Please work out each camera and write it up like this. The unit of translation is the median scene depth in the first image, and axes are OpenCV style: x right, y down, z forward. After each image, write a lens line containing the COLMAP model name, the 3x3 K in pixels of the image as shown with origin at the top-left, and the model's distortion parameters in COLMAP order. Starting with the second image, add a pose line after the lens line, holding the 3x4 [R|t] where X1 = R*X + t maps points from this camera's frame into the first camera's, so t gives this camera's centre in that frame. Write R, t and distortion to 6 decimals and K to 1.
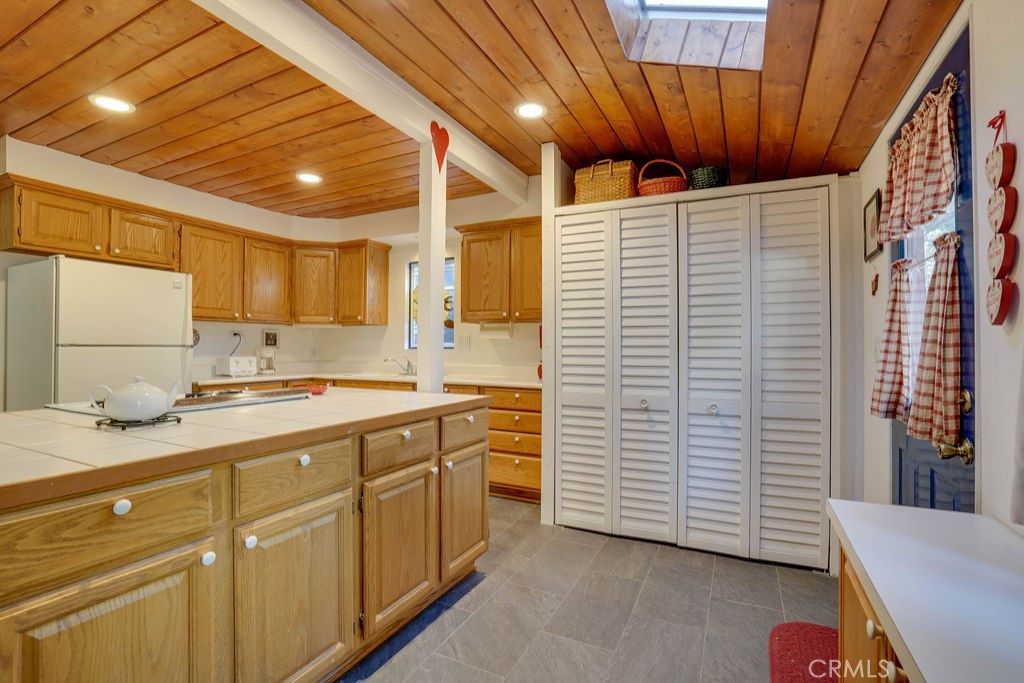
lens RADIAL K [[484.4, 0, 515.0], [0, 484.4, 342.7], [0, 0, 1]] dist [-0.058177, 0.021010]
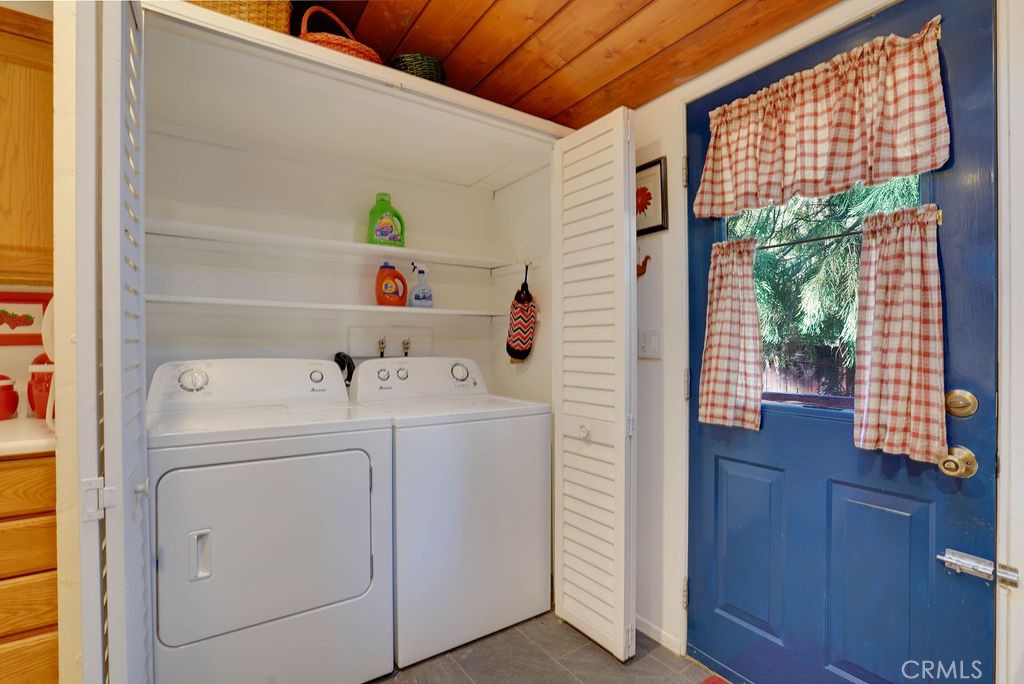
lens RADIAL K [[470.8, 0, 497.2], [0, 470.8, 342.1], [0, 0, 1]] dist [-0.058262, 0.019093]
pose [[0.508727, -0.007879, 0.860892, -0.064131], [-0.008286, 0.999867, 0.014047, 0.002556], [-0.860888, -0.014280, 0.508594, 0.446902]]
